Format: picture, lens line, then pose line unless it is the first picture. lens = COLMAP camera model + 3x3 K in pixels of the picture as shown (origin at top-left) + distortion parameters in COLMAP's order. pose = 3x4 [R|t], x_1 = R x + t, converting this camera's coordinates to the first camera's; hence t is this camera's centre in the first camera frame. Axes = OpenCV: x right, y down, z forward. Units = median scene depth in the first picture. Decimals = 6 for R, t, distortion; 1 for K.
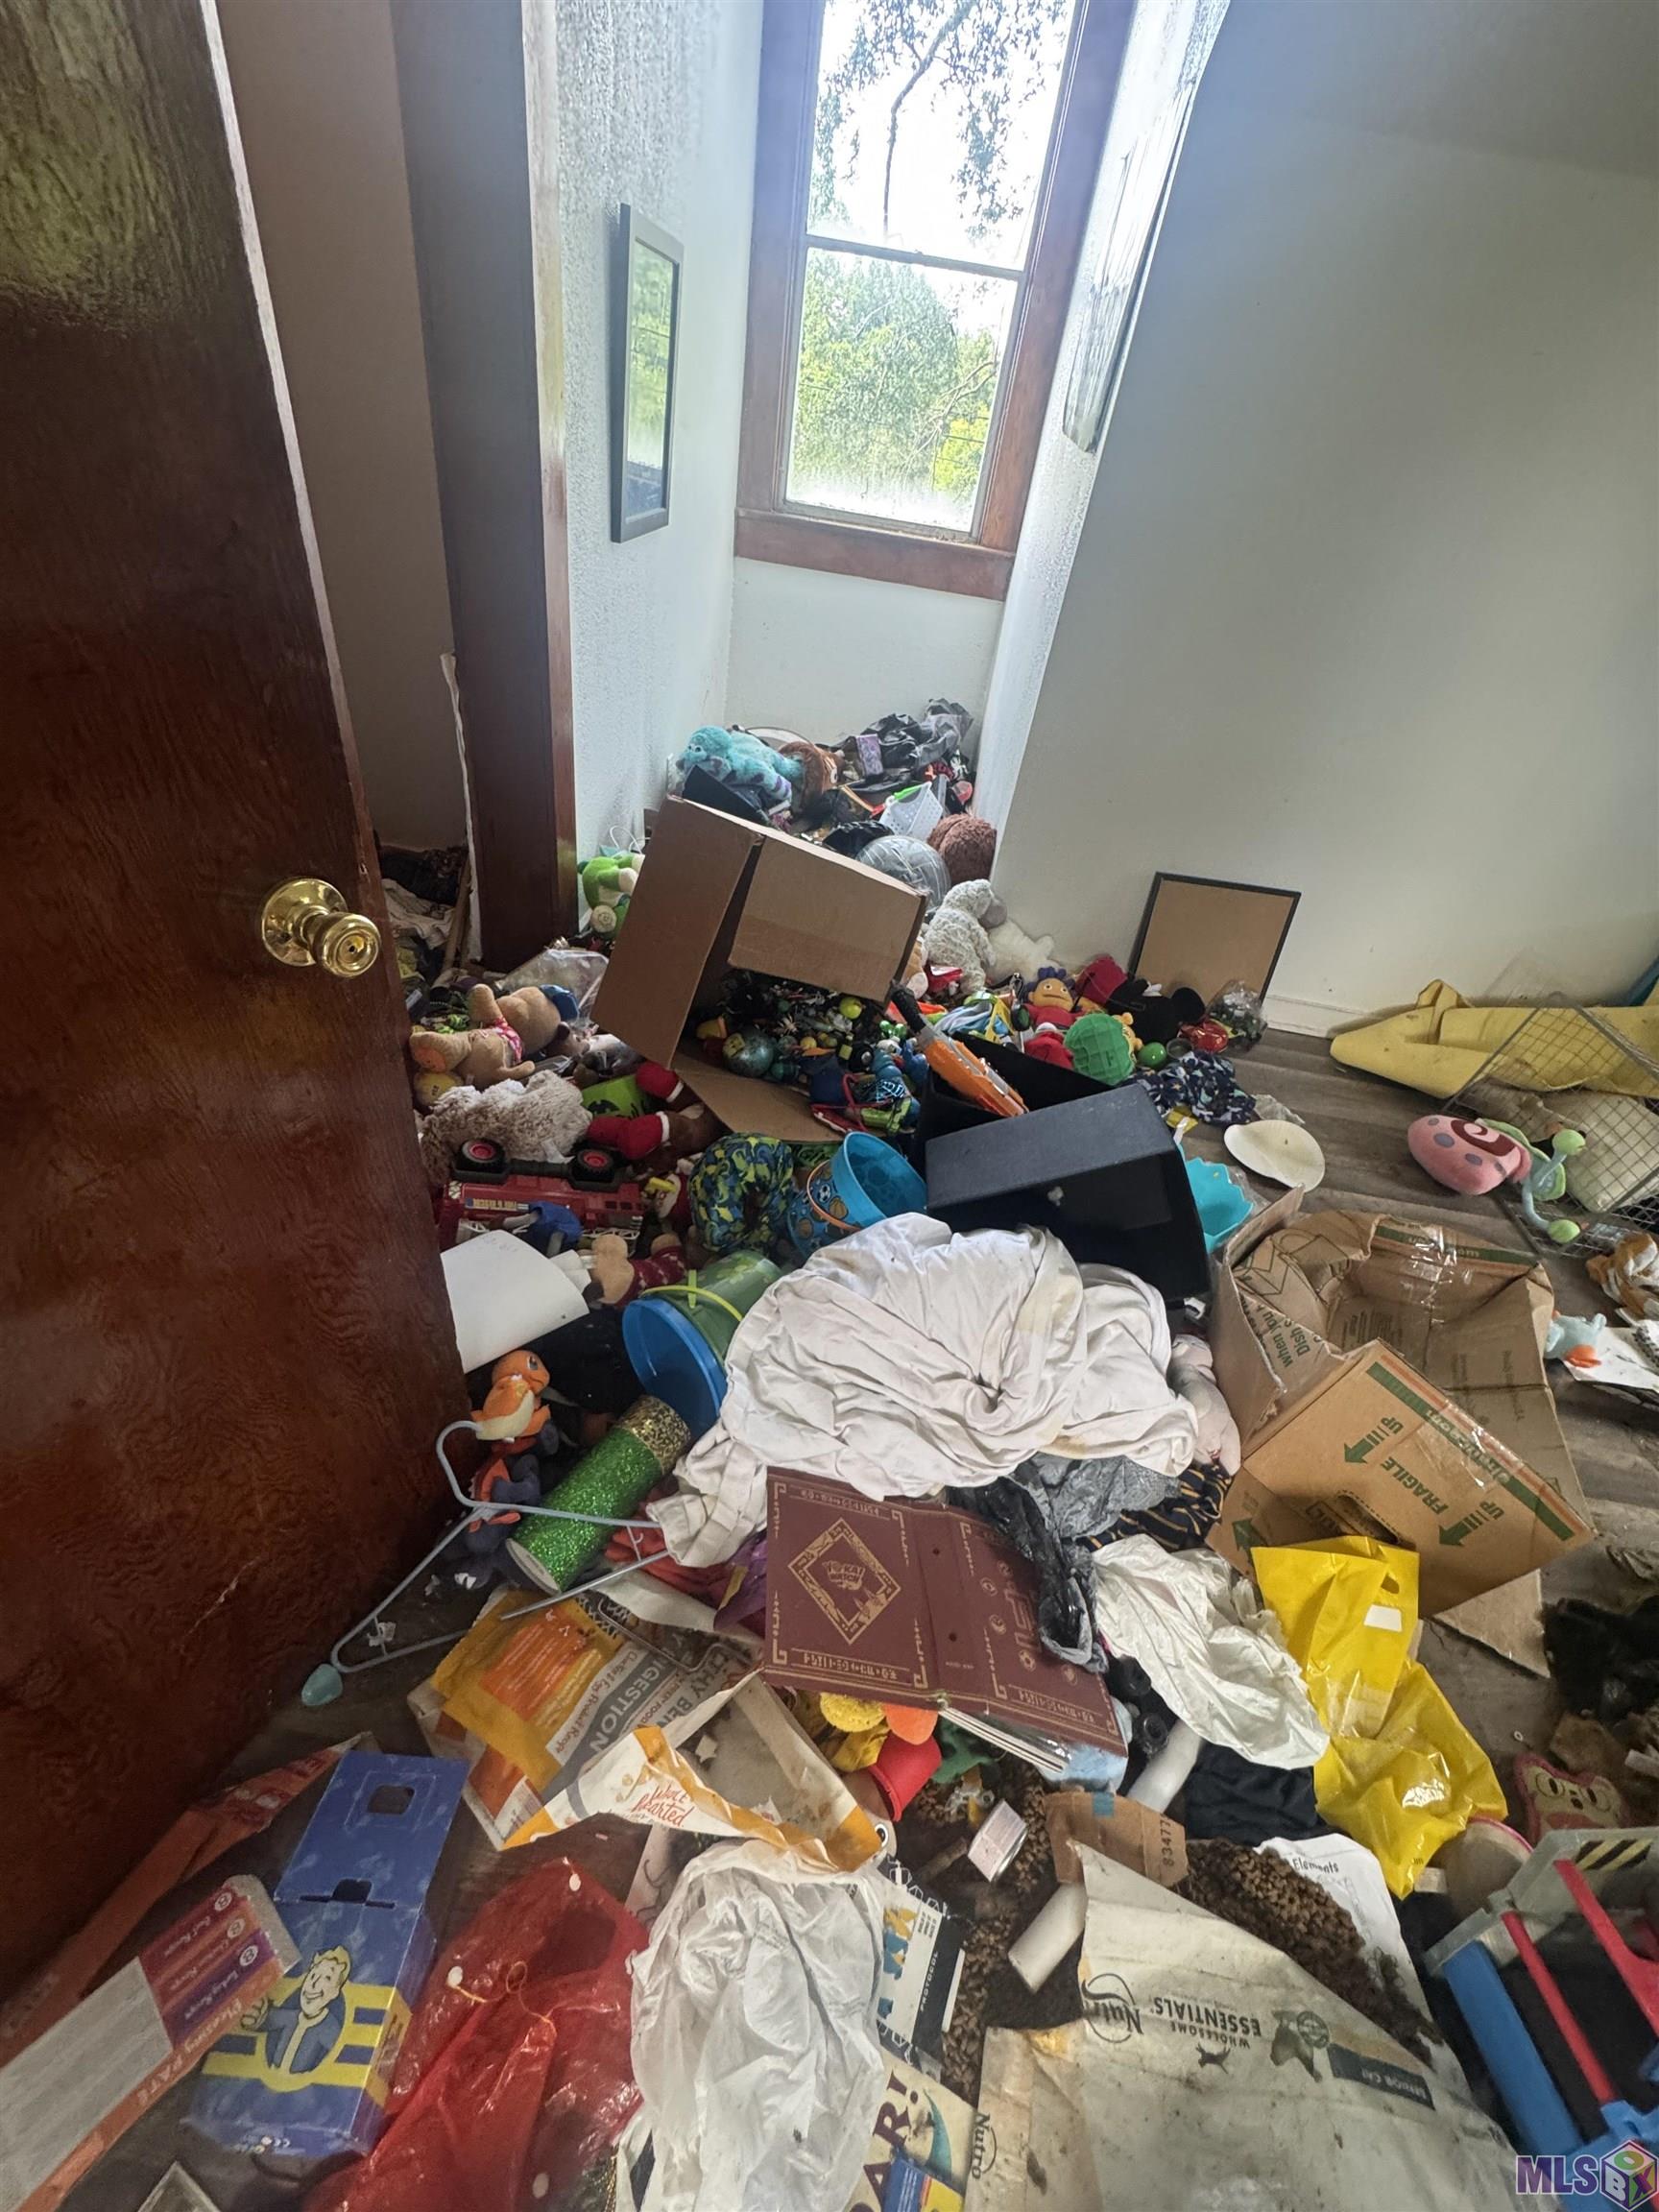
lens RADIAL K [[881.7, 0, 825.7], [0, 881.7, 1107.9], [0, 0, 1]] dist [-0.001313, -0.000699]
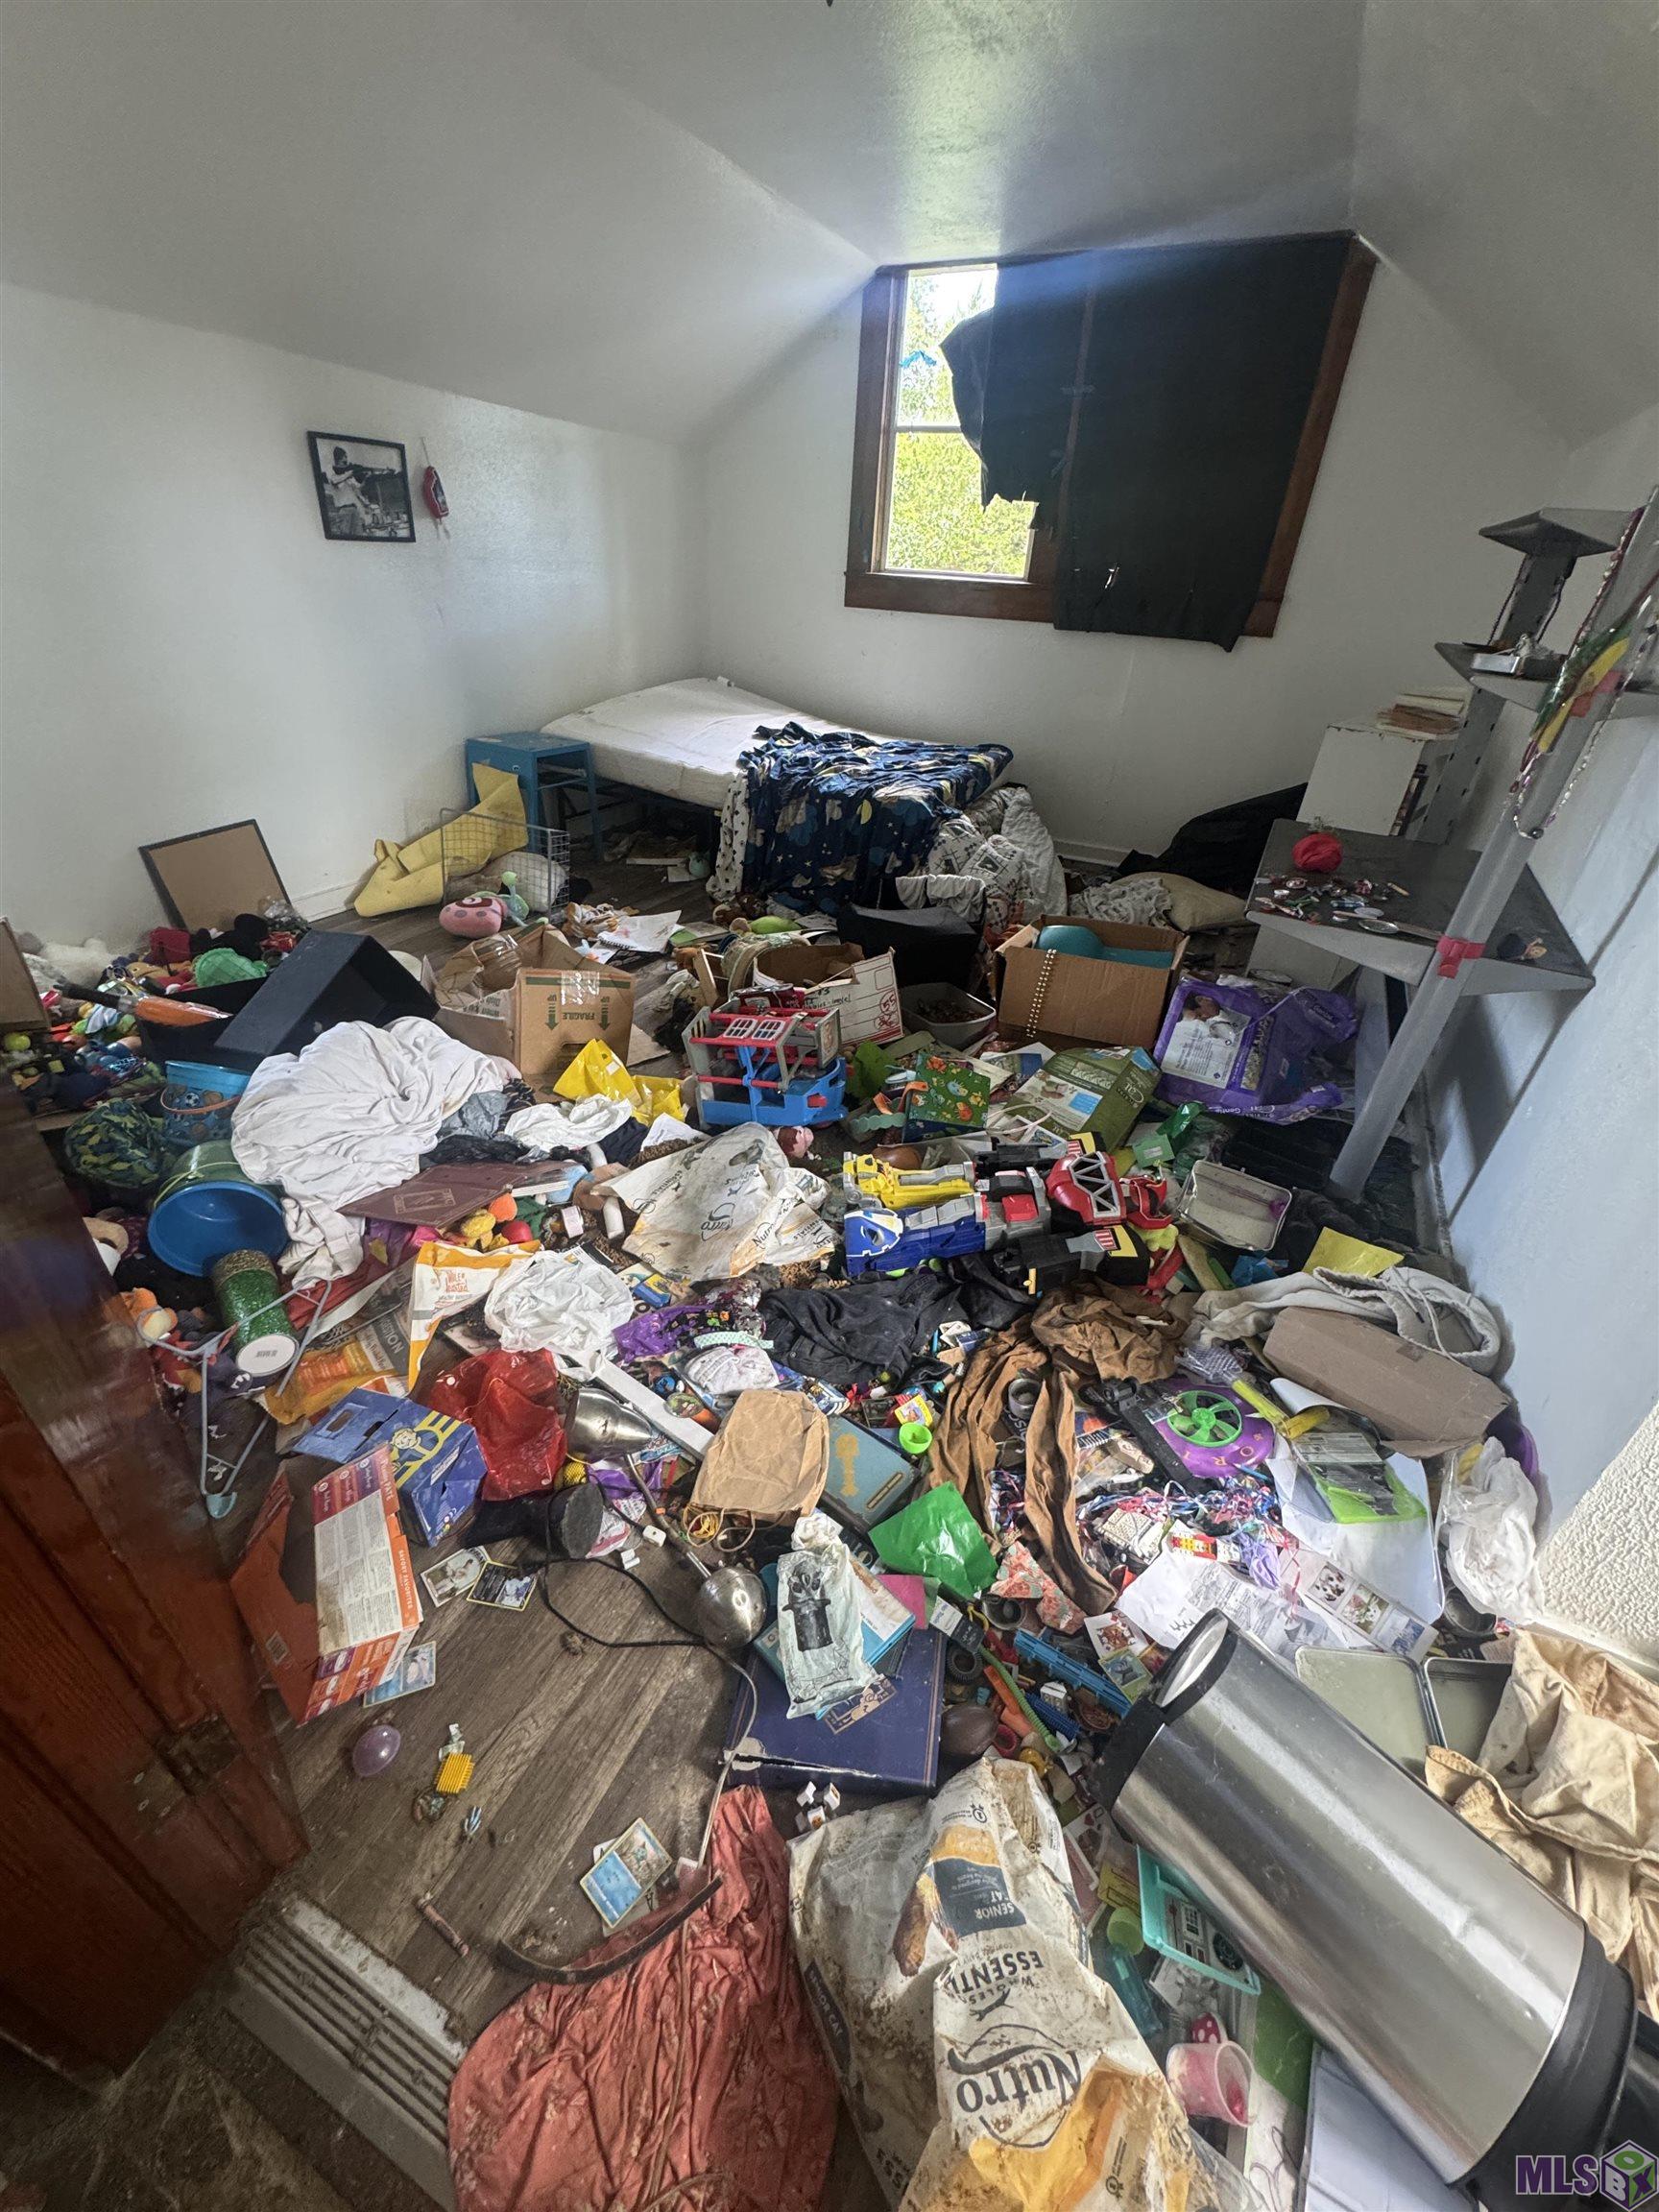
lens RADIAL K [[881.7, 0, 825.7], [0, 881.7, 1107.9], [0, 0, 1]] dist [-0.001313, -0.000699]
pose [[0.348495, -0.592044, 0.726660, -0.724519], [0.563761, 0.751751, 0.342116, 0.215682], [-0.748815, 0.290437, 0.595753, -0.564883]]
